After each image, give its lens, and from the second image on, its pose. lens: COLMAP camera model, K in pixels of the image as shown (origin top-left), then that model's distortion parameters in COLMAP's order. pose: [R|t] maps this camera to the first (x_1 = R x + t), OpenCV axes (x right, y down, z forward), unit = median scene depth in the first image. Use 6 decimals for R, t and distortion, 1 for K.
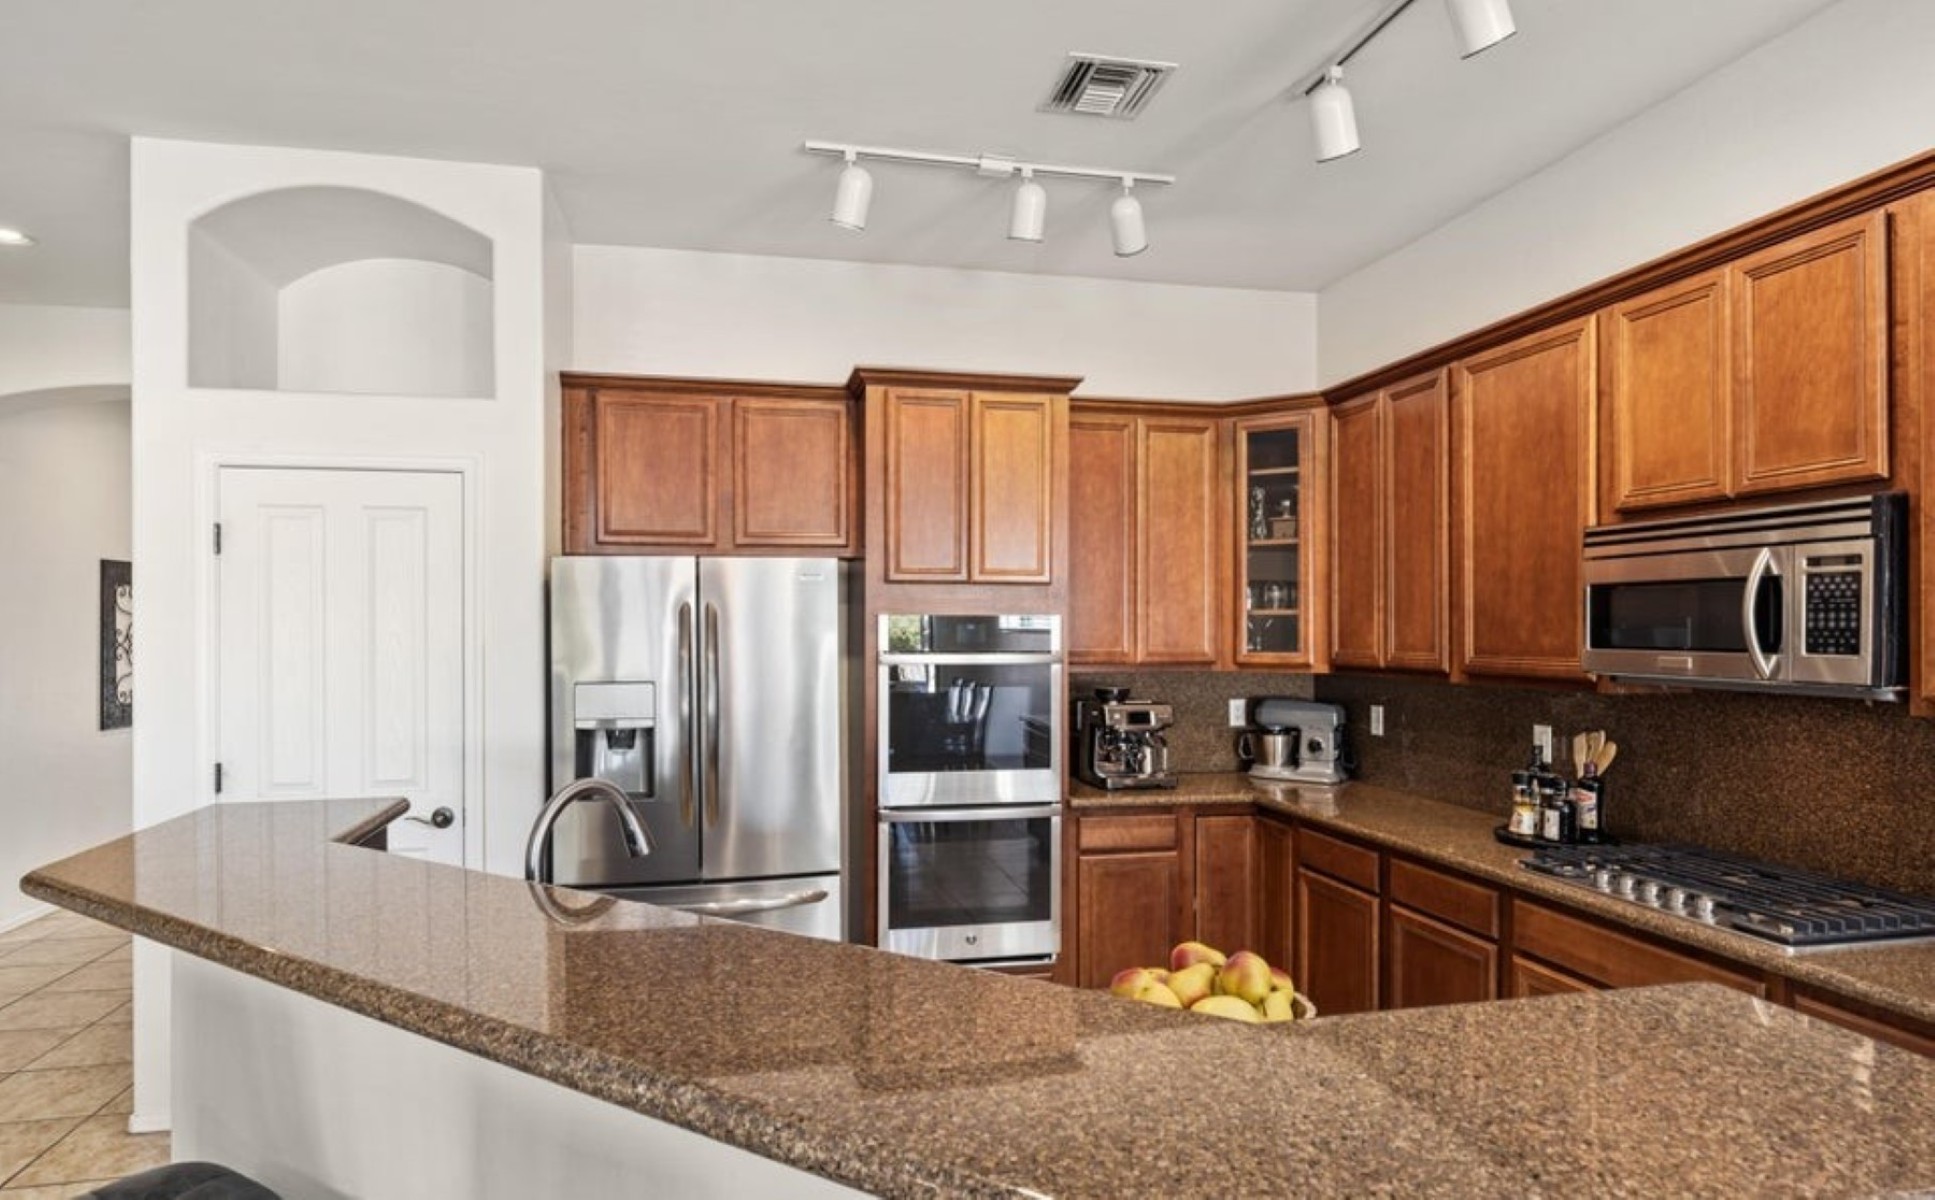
lens RADIAL K [[1086.2, 0, 956.4], [0, 1086.2, 628.8], [0, 0, 1]] dist [-0.002763, -0.003187]
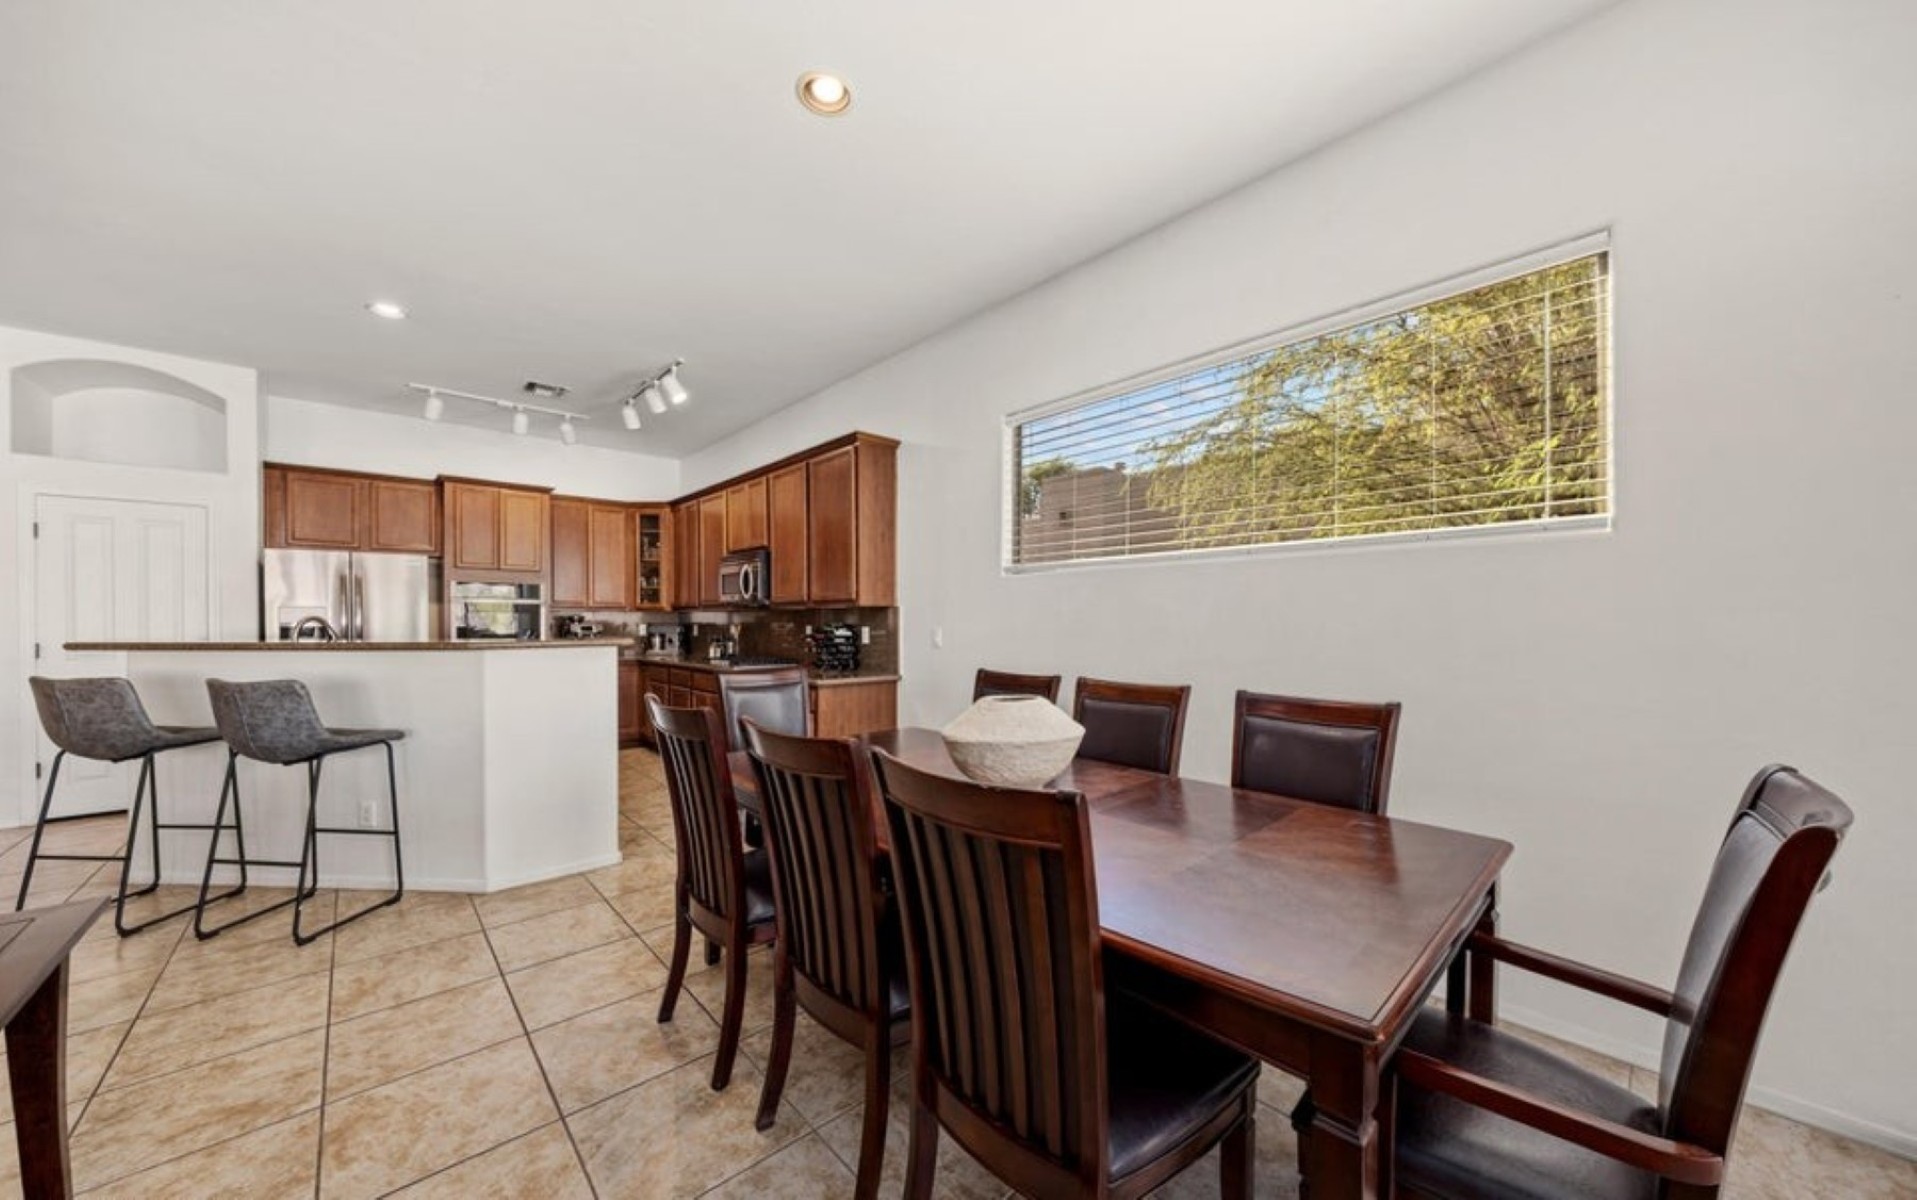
lens RADIAL K [[660.0, 0, 962.8], [0, 660.0, 627.8], [0, 0, 1]] dist [-0.013040, -0.000355]
pose [[0.858576, -0.005952, 0.512651, 0.158017], [0.000338, 0.999939, 0.011044, 0.075678], [-0.512686, -0.009309, 0.858526, -0.815931]]
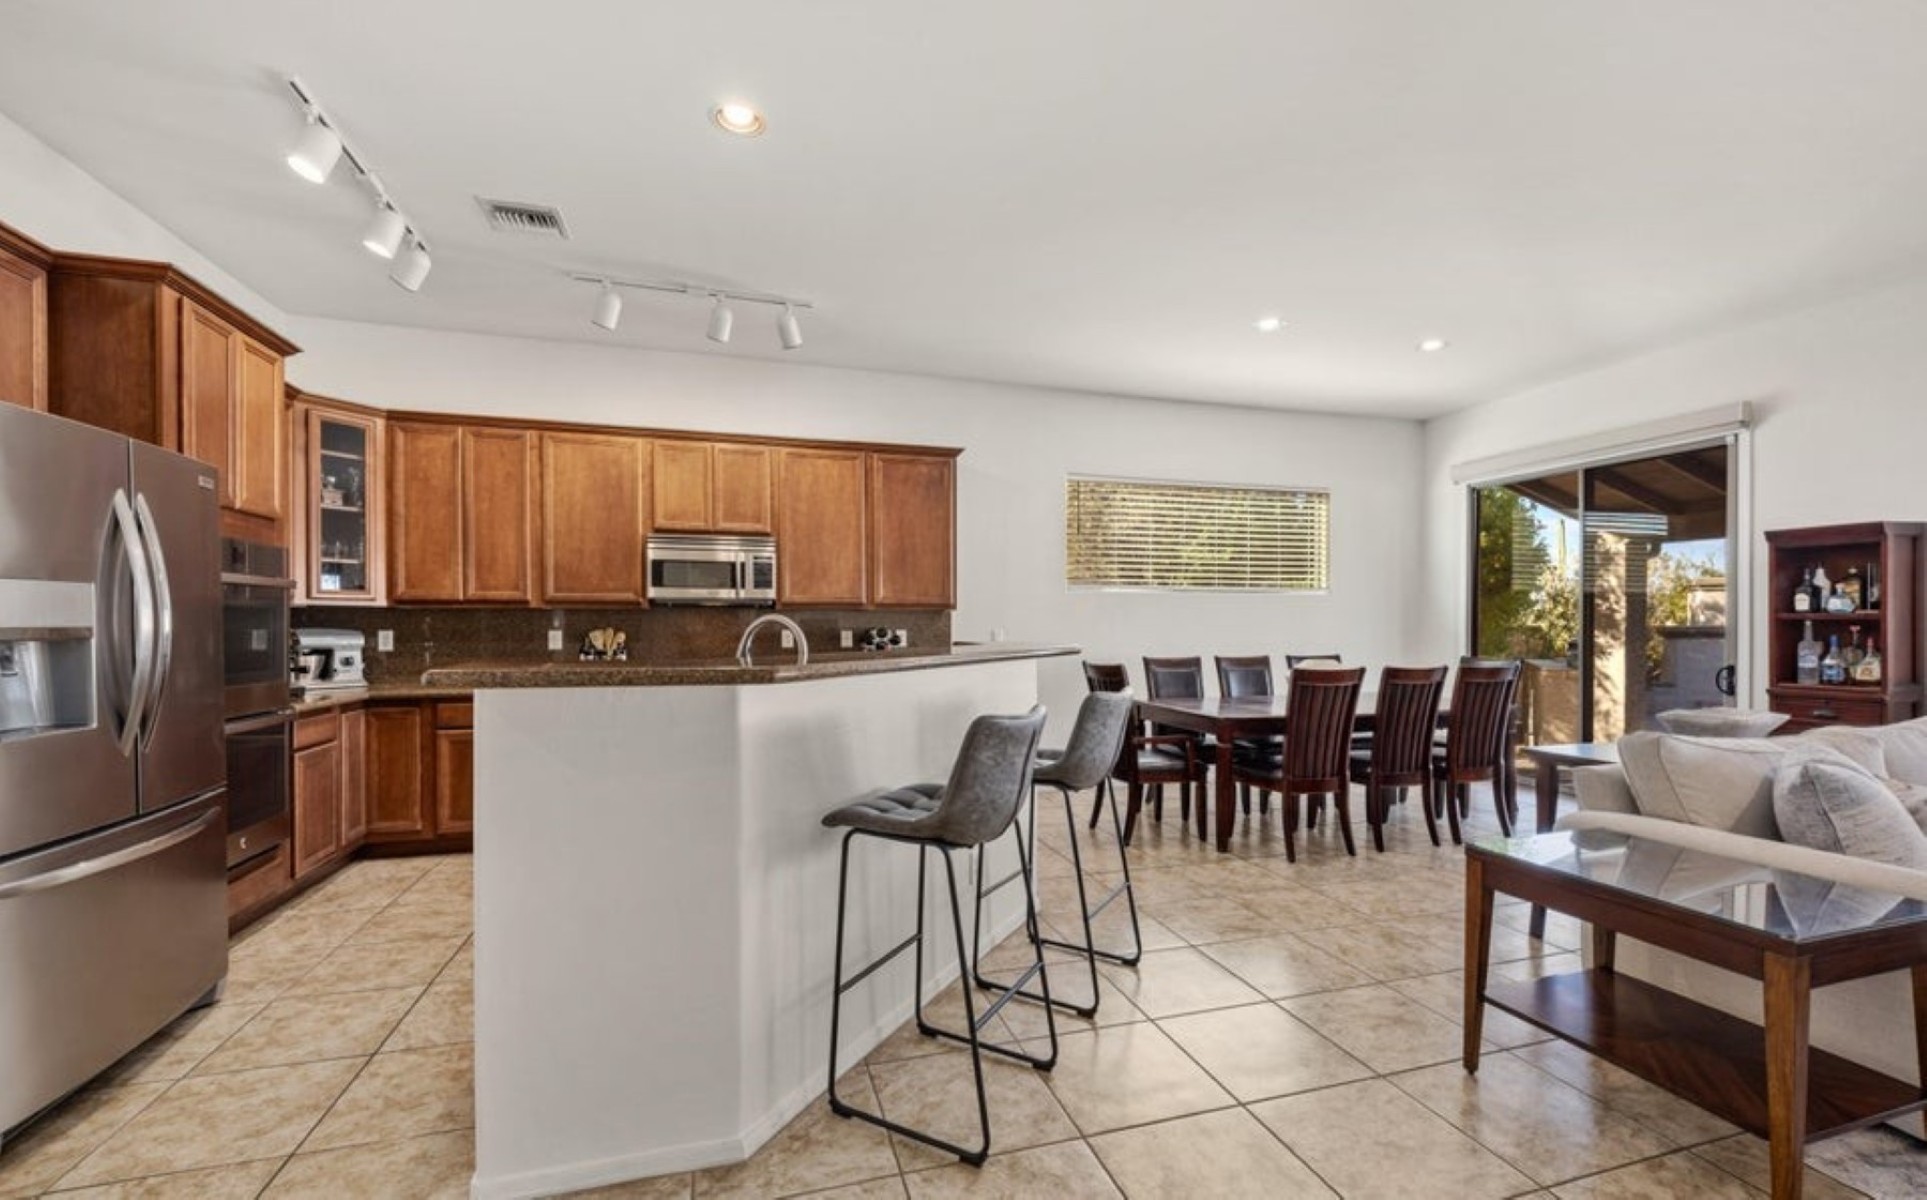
lens RADIAL K [[791.8, 0, 961.6], [0, 791.8, 629.0], [0, 0, 1]] dist [-0.000640, -0.000529]
pose [[-0.082604, -0.003800, 0.996575, -0.888961], [-0.000886, 0.999993, 0.003739, 0.077796], [-0.996582, -0.000574, -0.082606, 0.386147]]
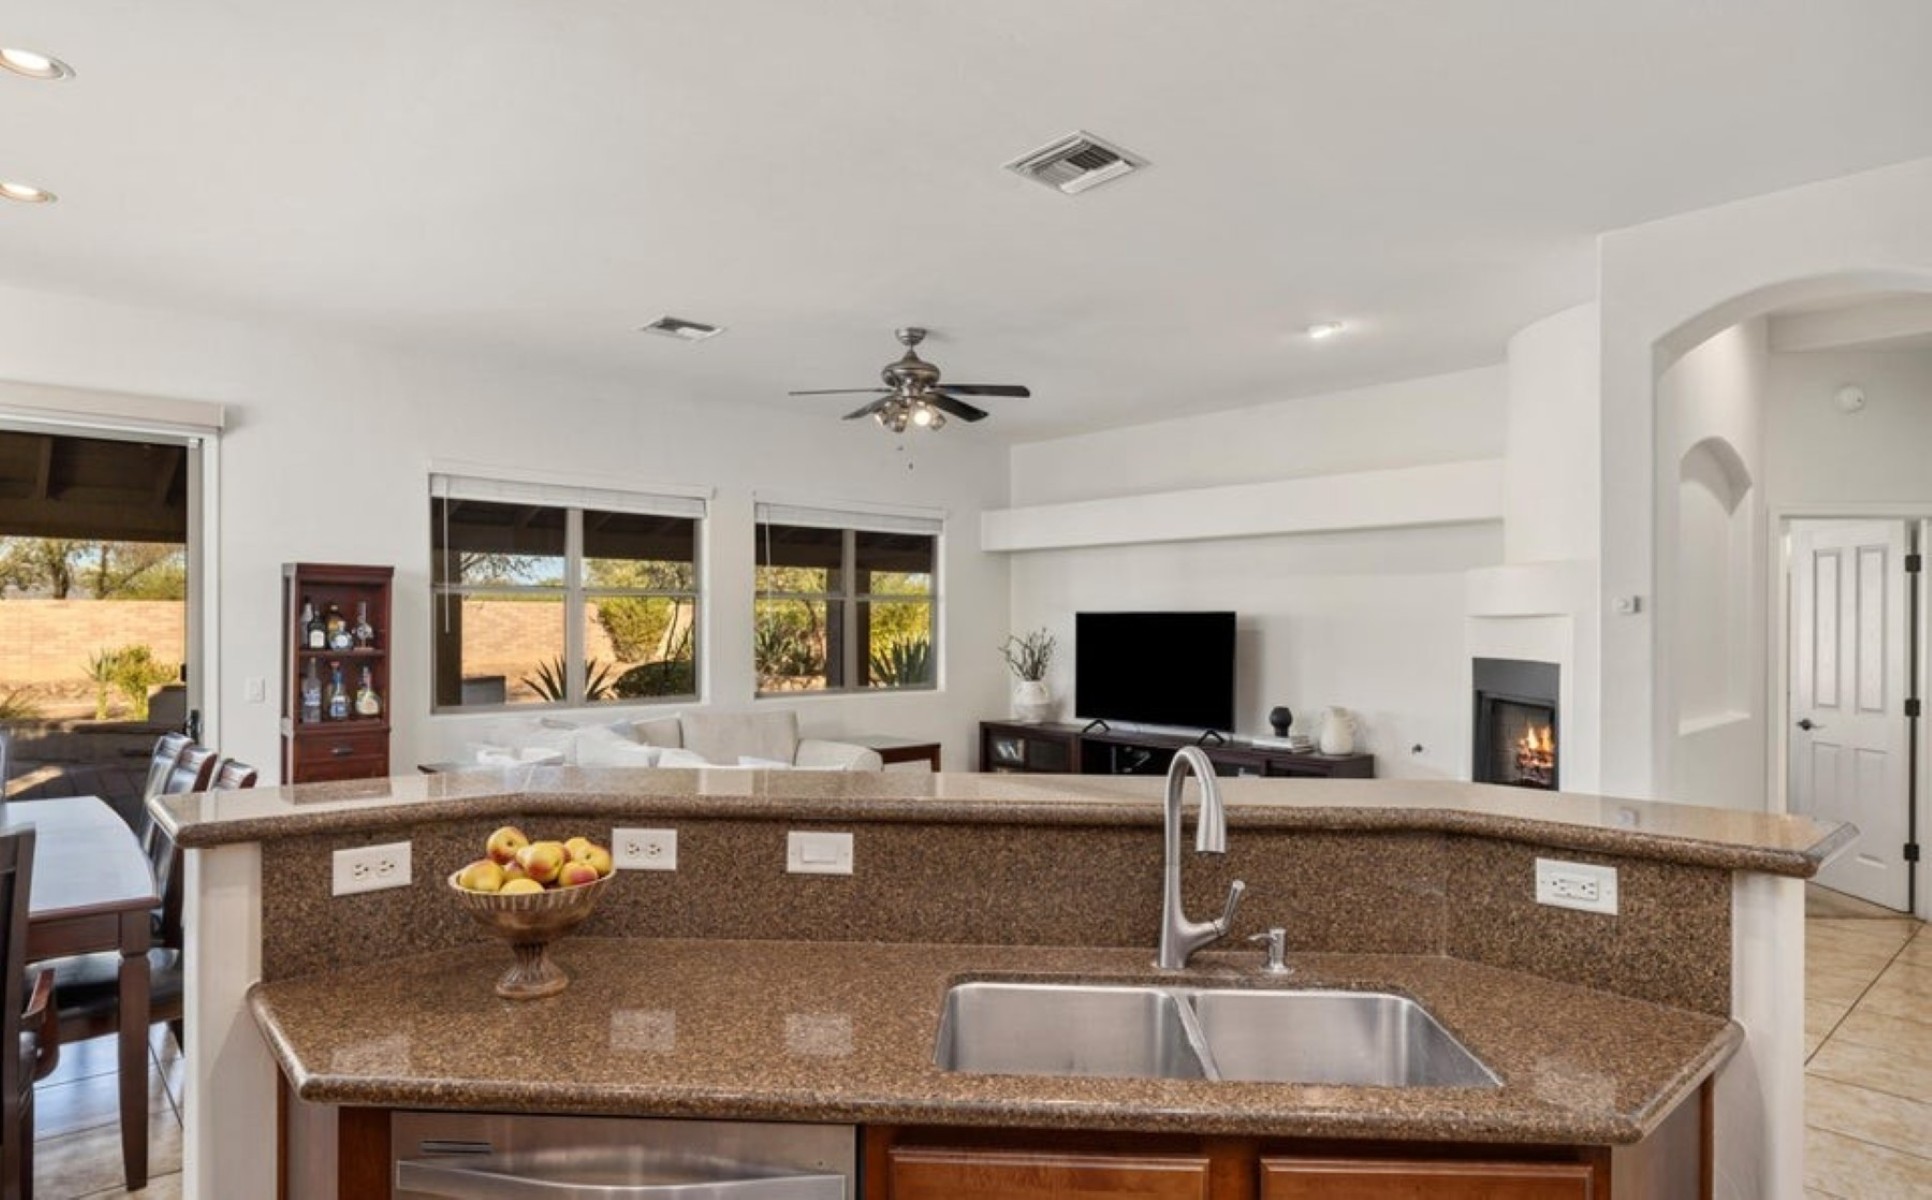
lens RADIAL K [[1075.2, 0, 949.8], [0, 1075.2, 609.3], [0, 0, 1]] dist [0.020210, -0.002758]
pose [[-0.867707, -0.009692, -0.496982, 0.173006], [-0.005050, 0.999930, -0.010684, 0.009748], [0.497051, -0.006761, -0.867695, 0.854513]]
